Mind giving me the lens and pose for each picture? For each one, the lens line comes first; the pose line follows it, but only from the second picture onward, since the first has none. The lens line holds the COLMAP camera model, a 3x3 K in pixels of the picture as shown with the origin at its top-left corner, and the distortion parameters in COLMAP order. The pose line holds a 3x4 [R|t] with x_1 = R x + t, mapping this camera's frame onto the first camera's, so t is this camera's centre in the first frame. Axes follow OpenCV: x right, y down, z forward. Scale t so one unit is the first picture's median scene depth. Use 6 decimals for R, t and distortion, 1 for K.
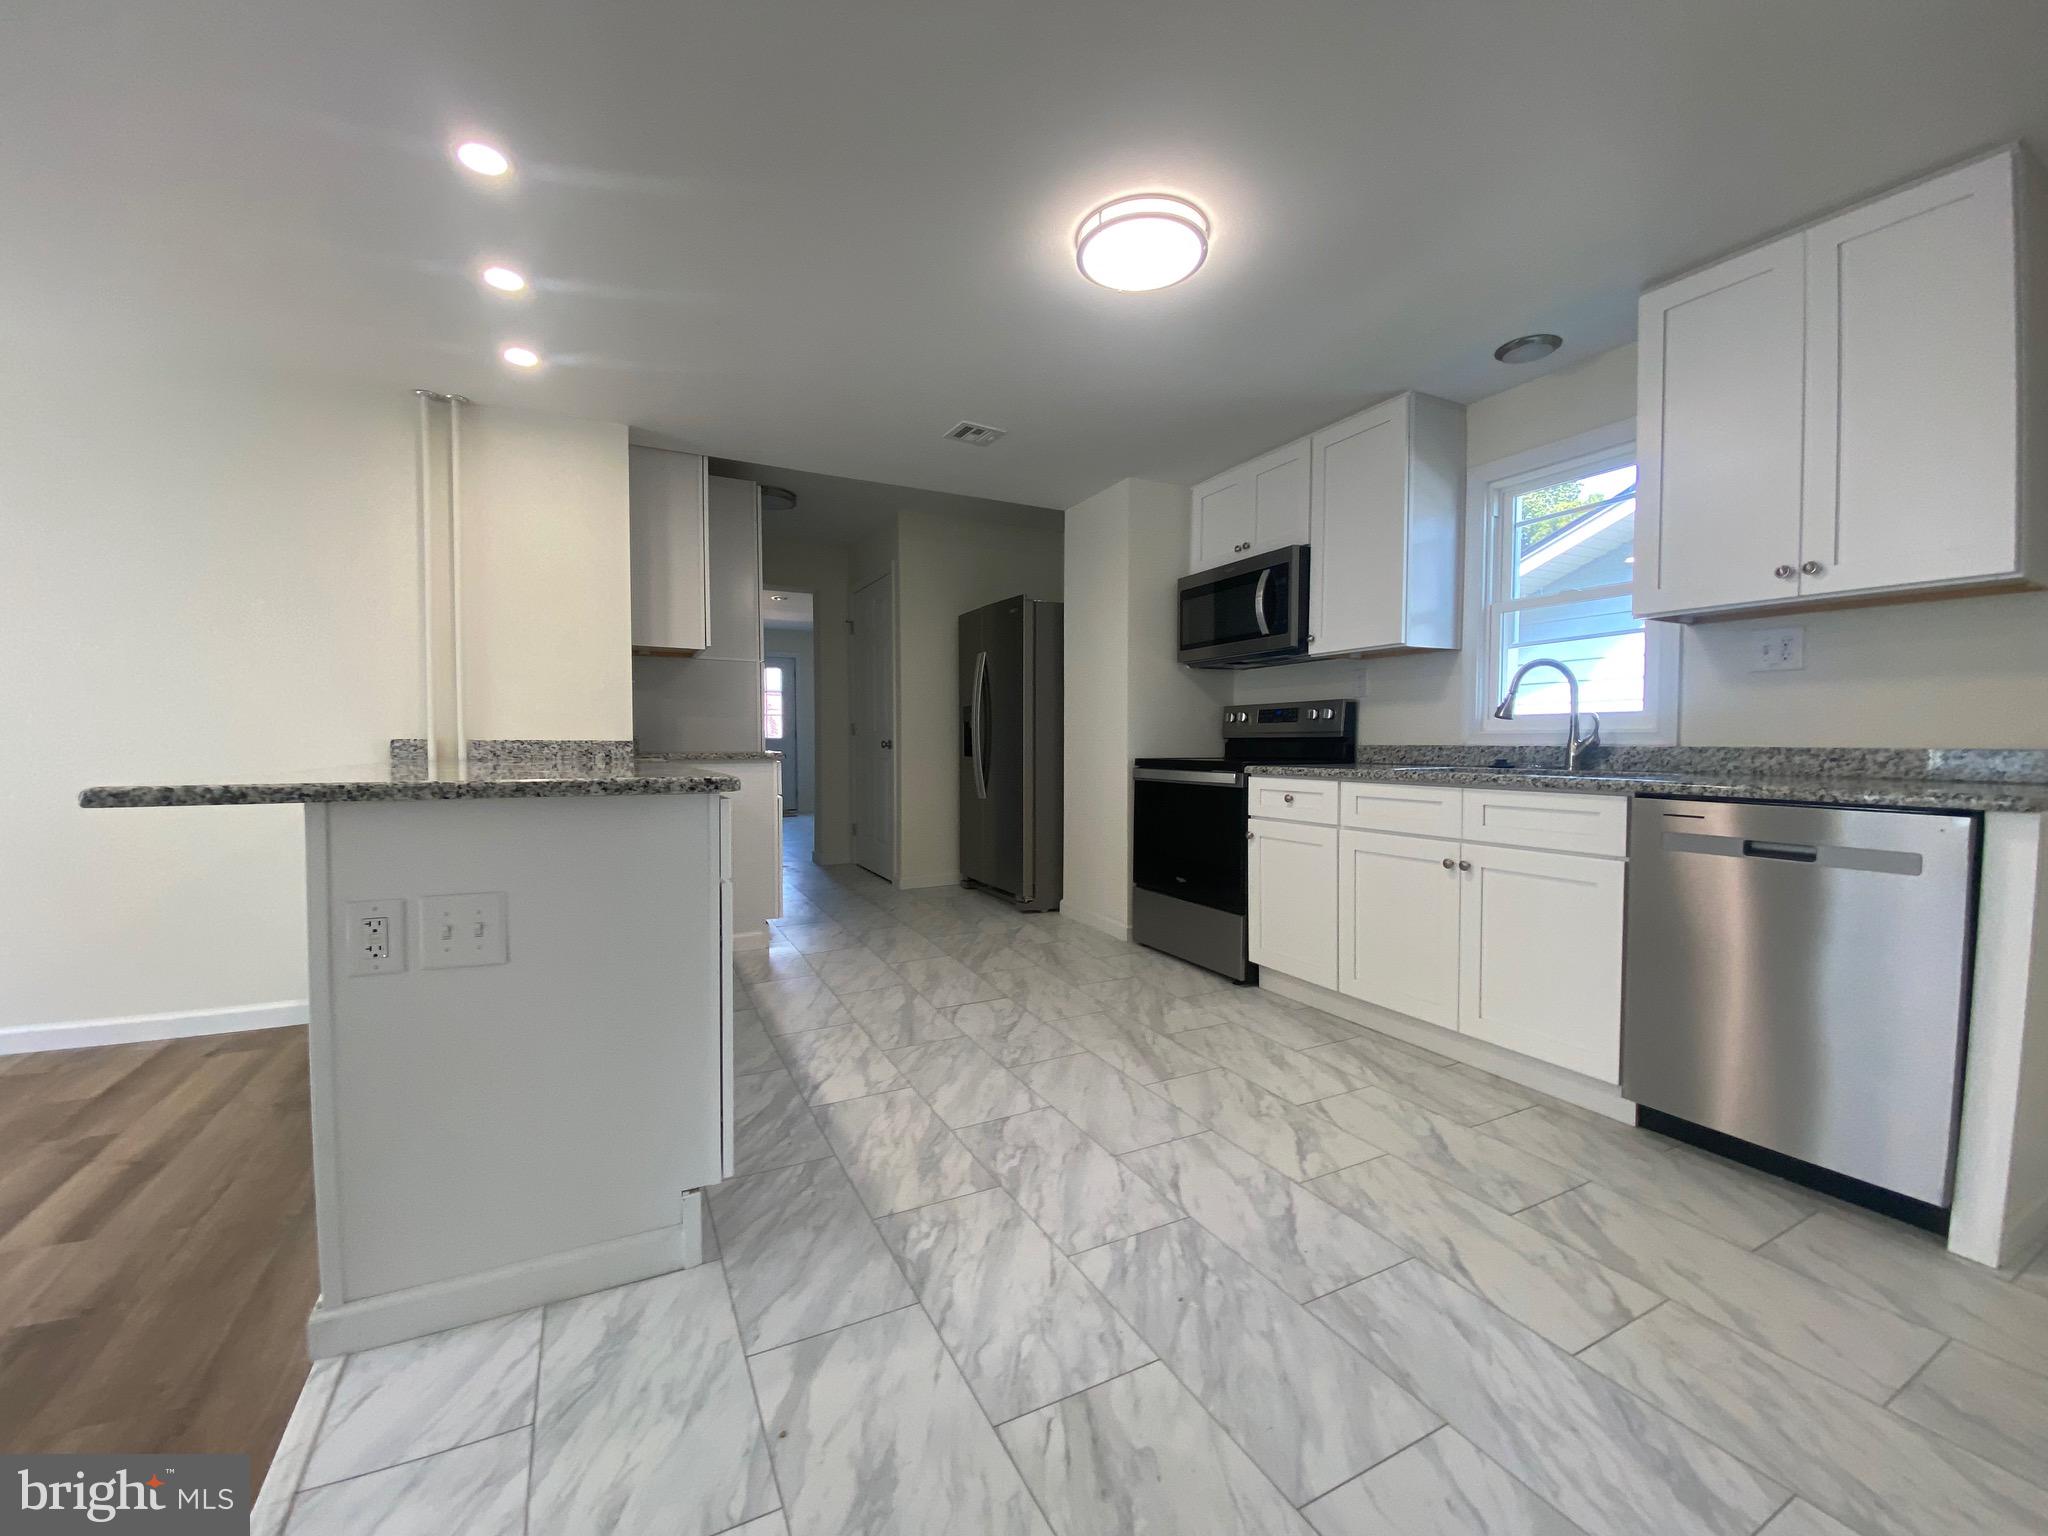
lens RADIAL K [[826.3, 0, 1017.0], [0, 826.3, 771.1], [0, 0, 1]] dist [0.017087, -0.018332]
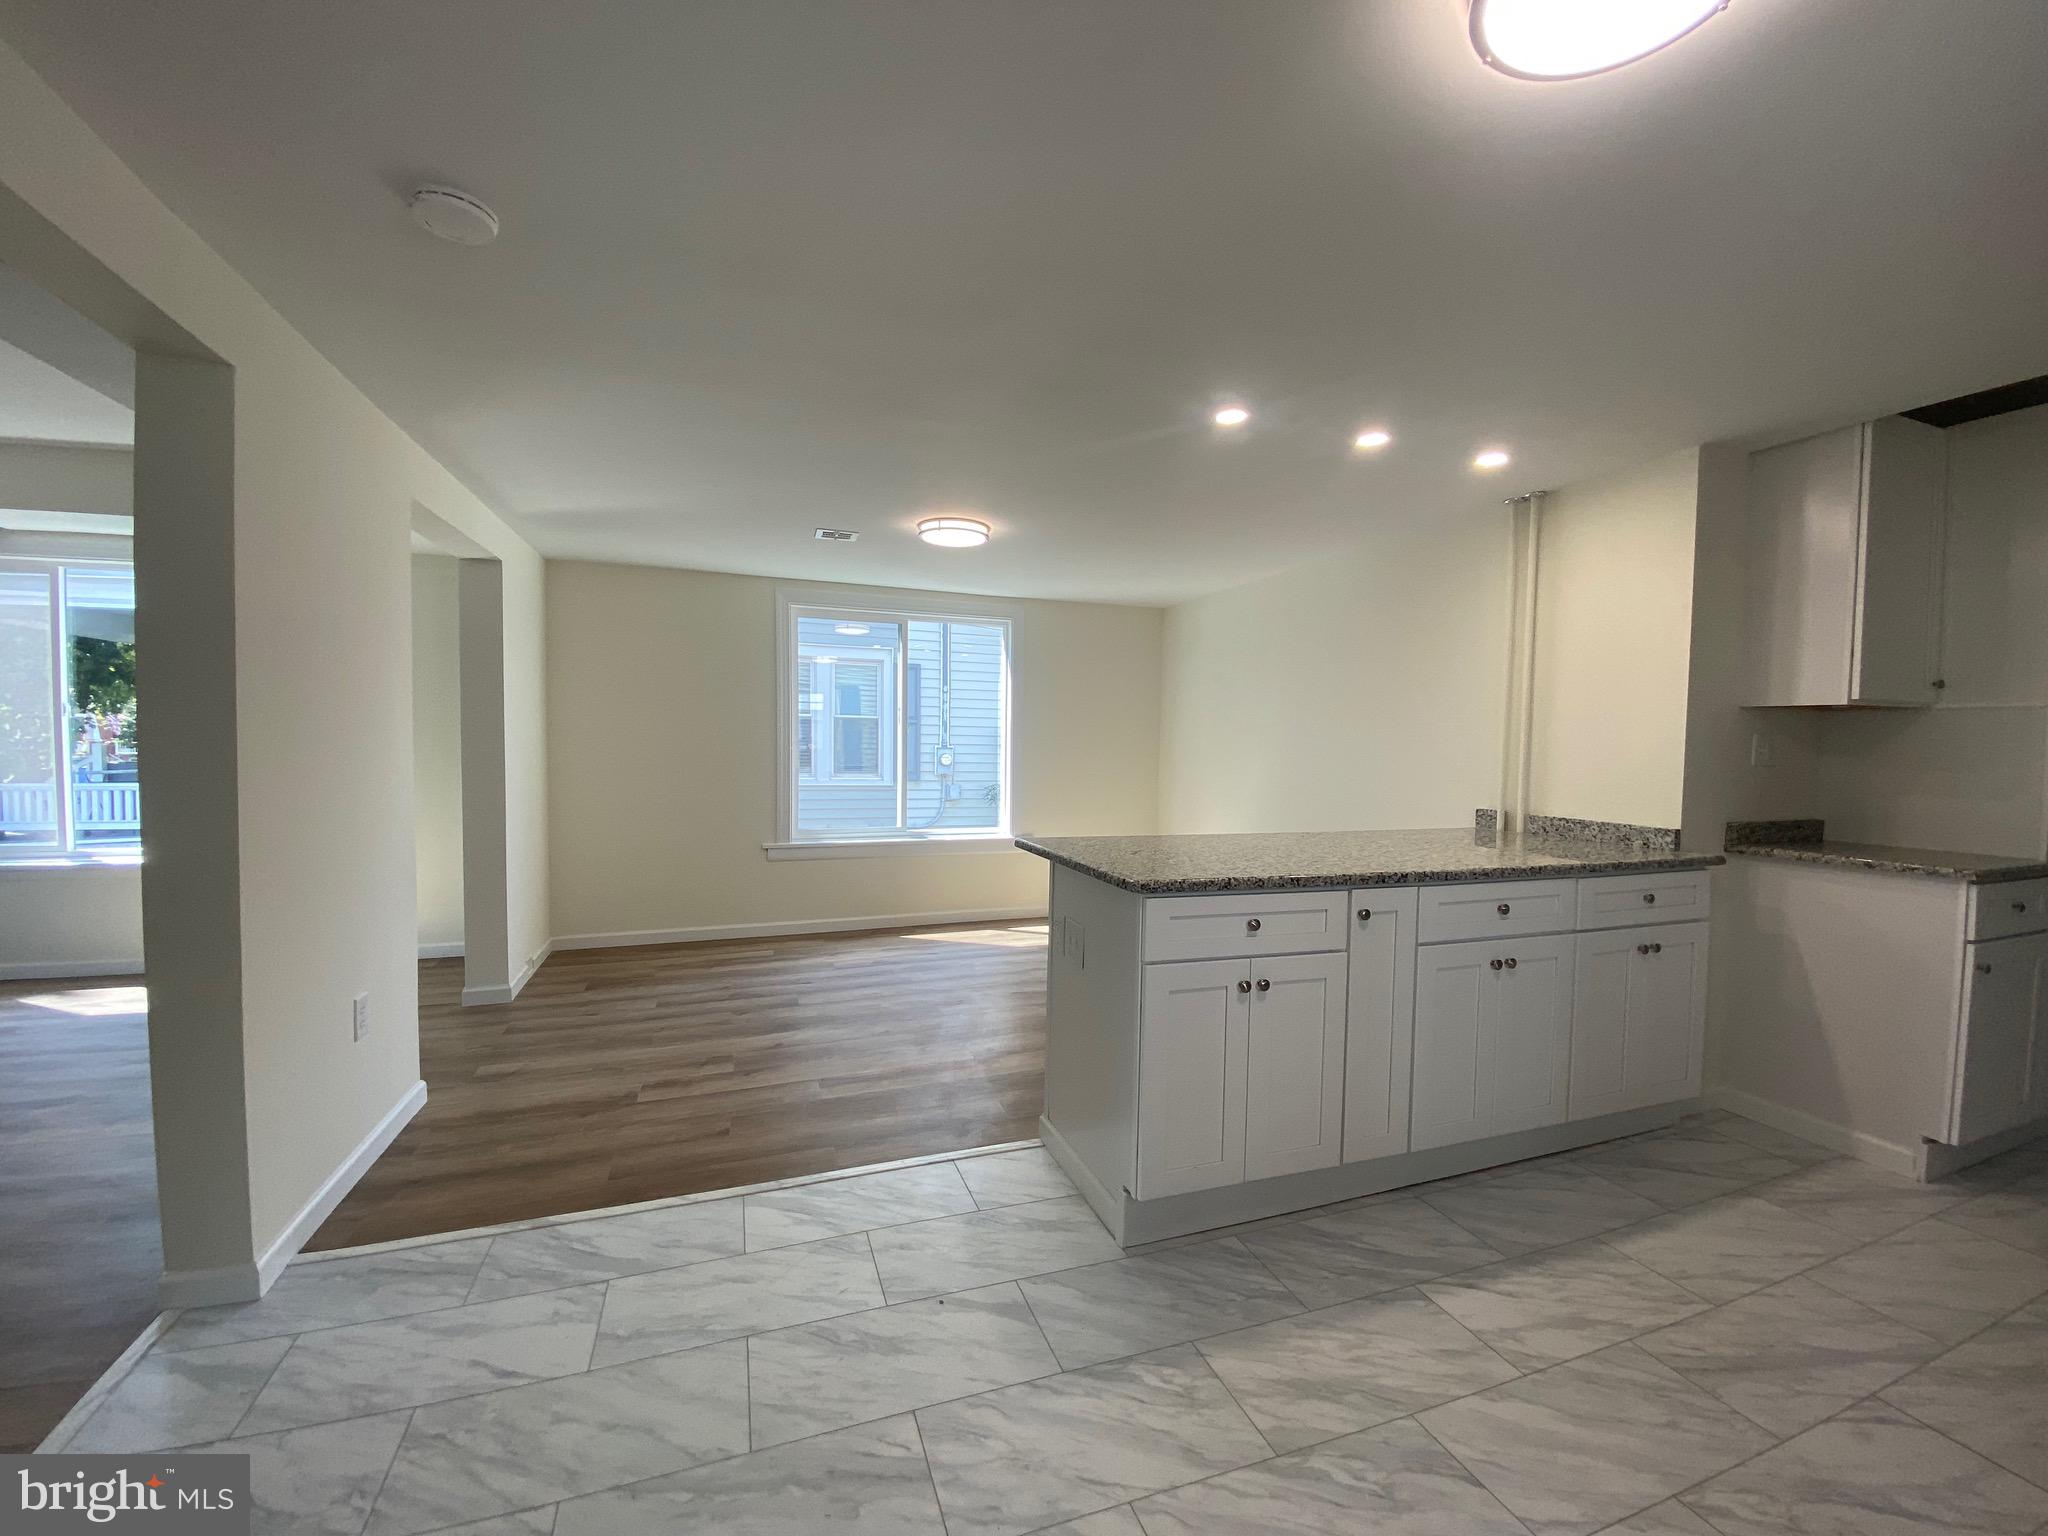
lens RADIAL K [[826.9, 0, 1029.9], [0, 826.9, 772.3], [0, 0, 1]] dist [0.019596, -0.018510]
pose [[-0.122361, 0.042042, -0.991595, 0.645685], [-0.050142, 0.997565, 0.048482, -0.152378], [0.991218, 0.055653, -0.119955, 0.687364]]
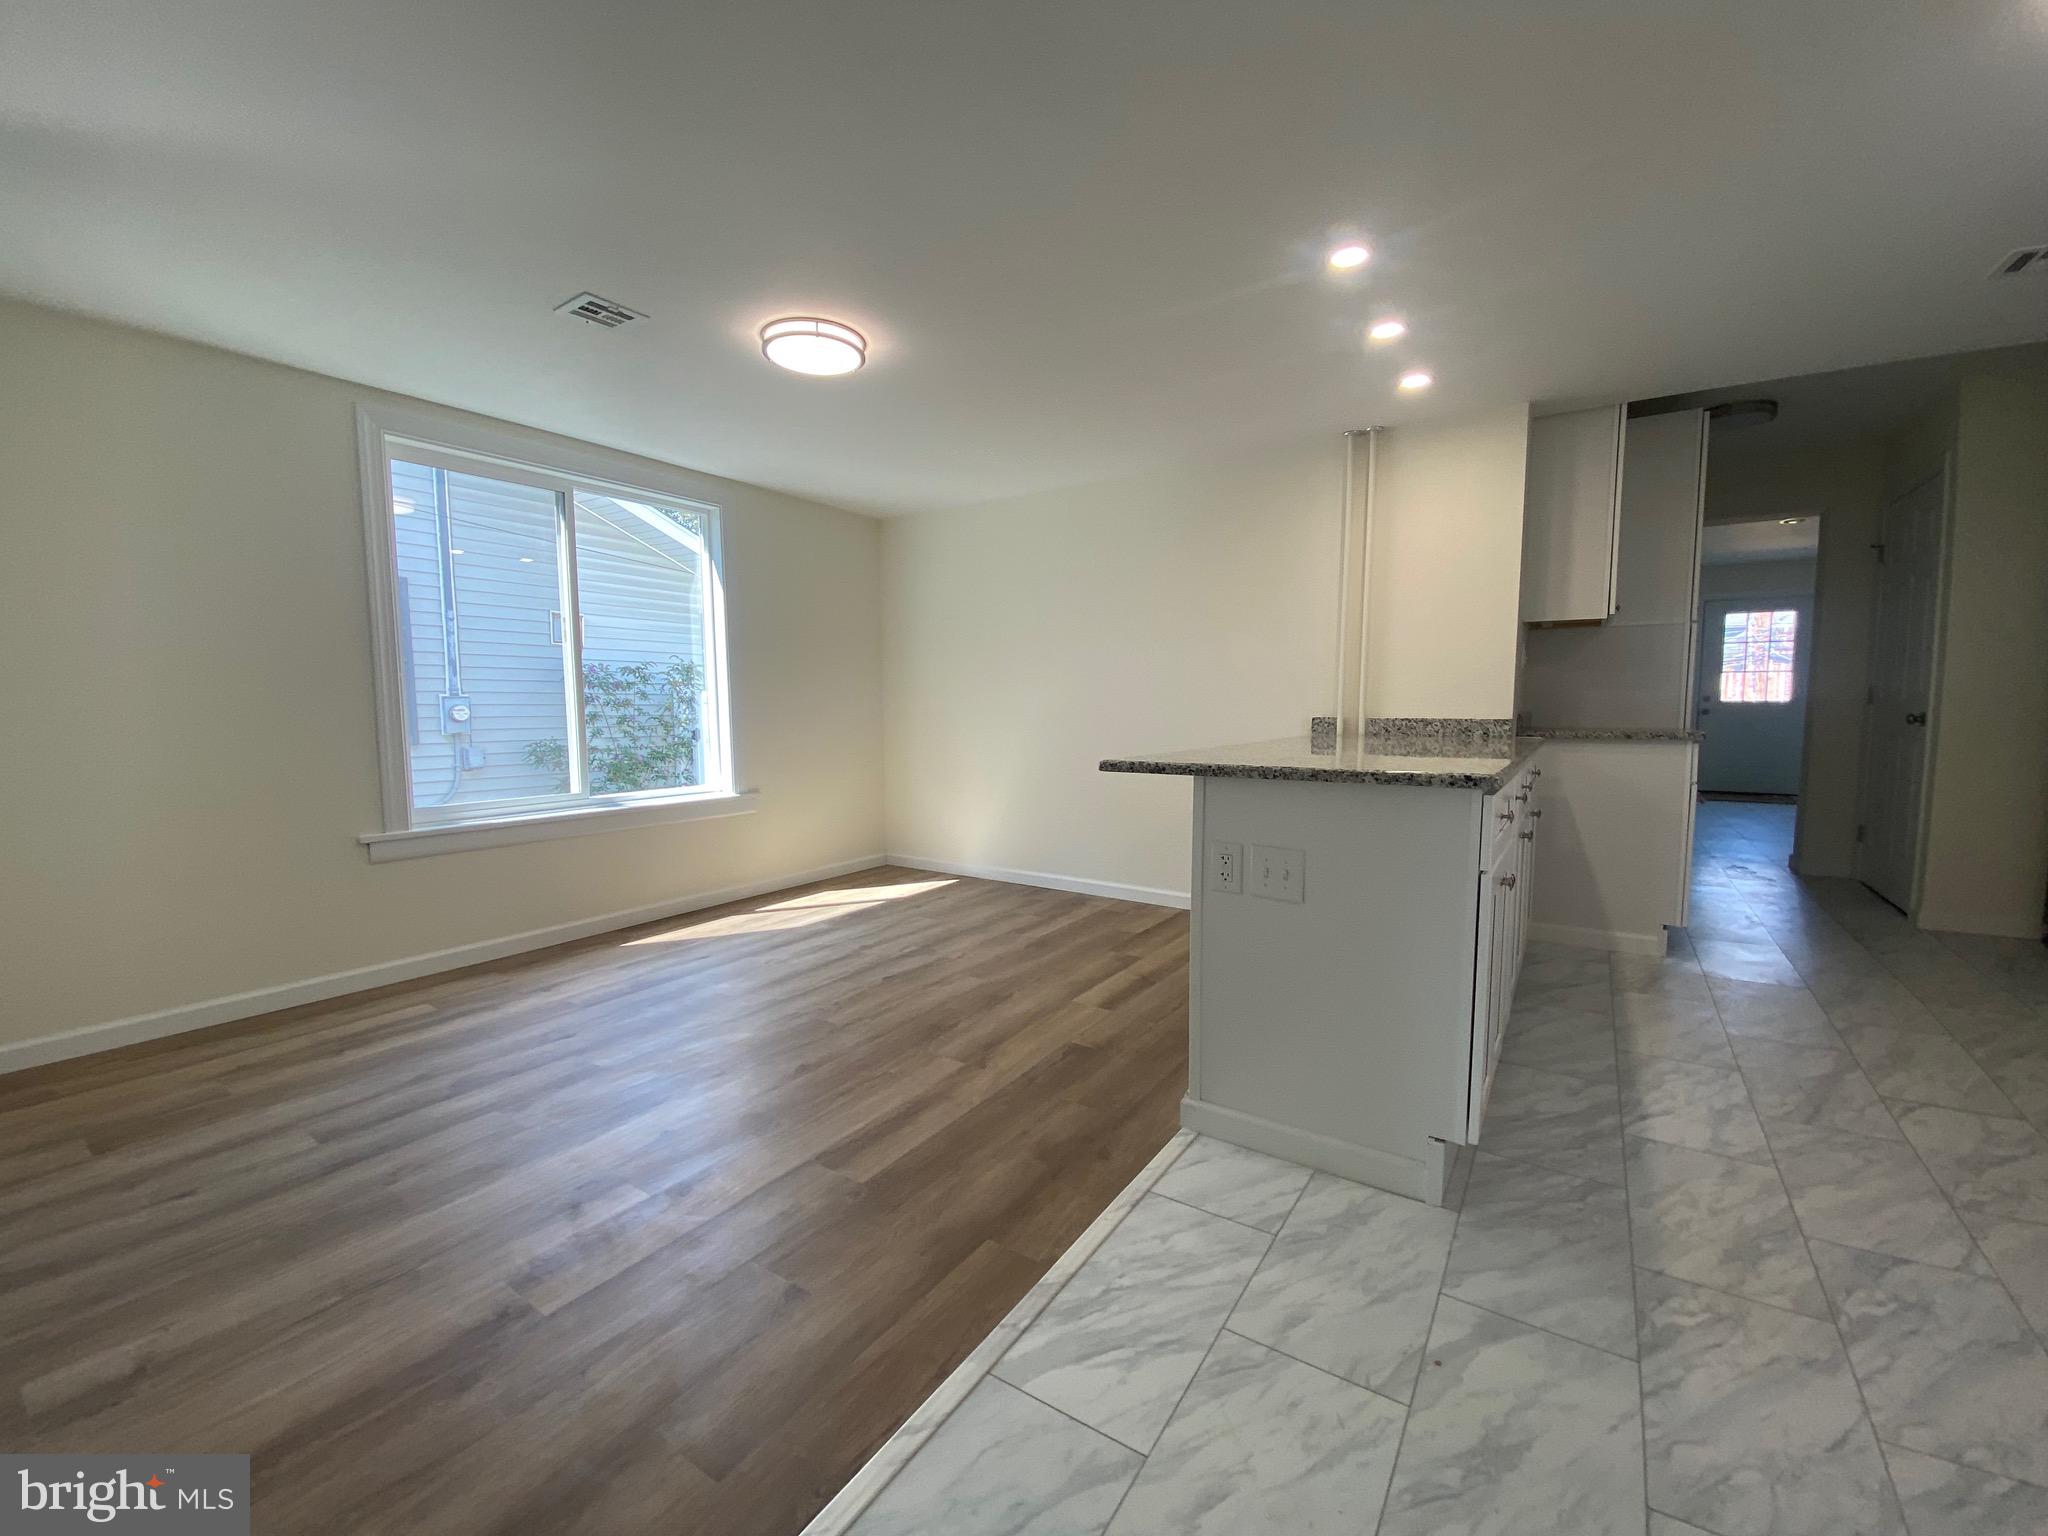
lens RADIAL K [[826.9, 0, 1029.9], [0, 826.9, 772.3], [0, 0, 1]] dist [0.019596, -0.018510]
pose [[0.494666, 0.075258, -0.865819, 0.193757], [-0.030580, 0.997134, 0.069201, -0.036978], [0.868545, -0.007755, 0.495549, -0.024563]]
